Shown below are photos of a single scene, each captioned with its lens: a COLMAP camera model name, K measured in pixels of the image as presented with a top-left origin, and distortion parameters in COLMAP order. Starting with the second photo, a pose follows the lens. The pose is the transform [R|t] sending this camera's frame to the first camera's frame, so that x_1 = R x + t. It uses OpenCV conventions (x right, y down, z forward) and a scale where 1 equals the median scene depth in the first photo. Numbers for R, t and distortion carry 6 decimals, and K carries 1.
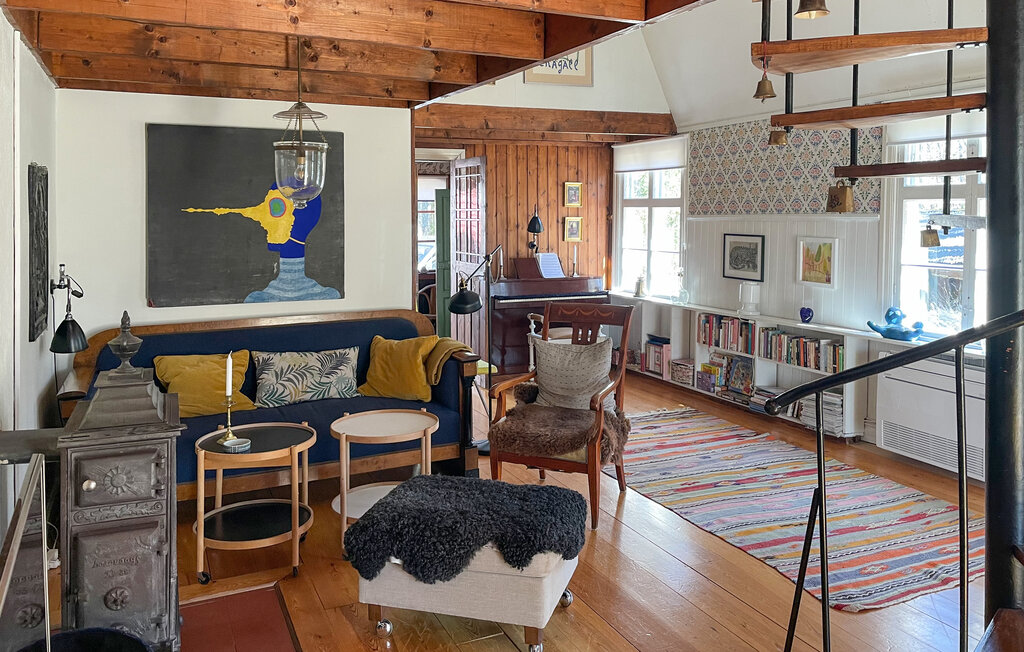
lens RADIAL K [[807.5, 0, 482.3], [0, 807.5, 187.7], [0, 0, 1]] dist [0.040624, -0.008158]
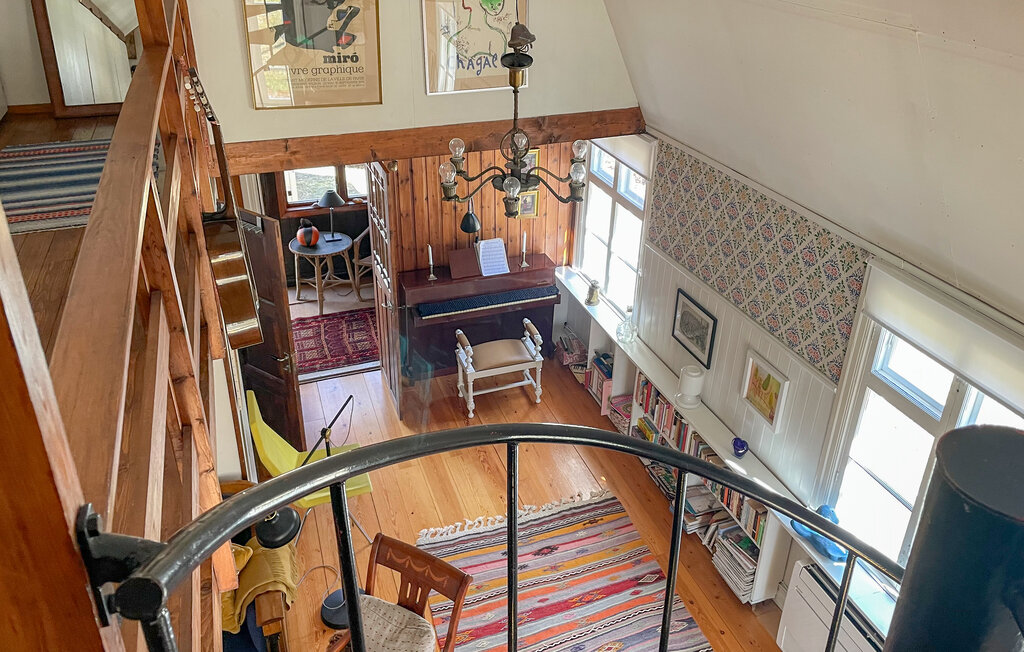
lens RADIAL K [[821.6, 0, 530.3], [0, 821.6, 263.5], [0, 0, 1]] dist [0.044103, -0.002548]
pose [[0.999365, 0.031494, -0.016666, 0.154645], [-0.021512, 0.906153, 0.422402, -0.292174], [0.028405, -0.421775, 0.906255, 0.248969]]
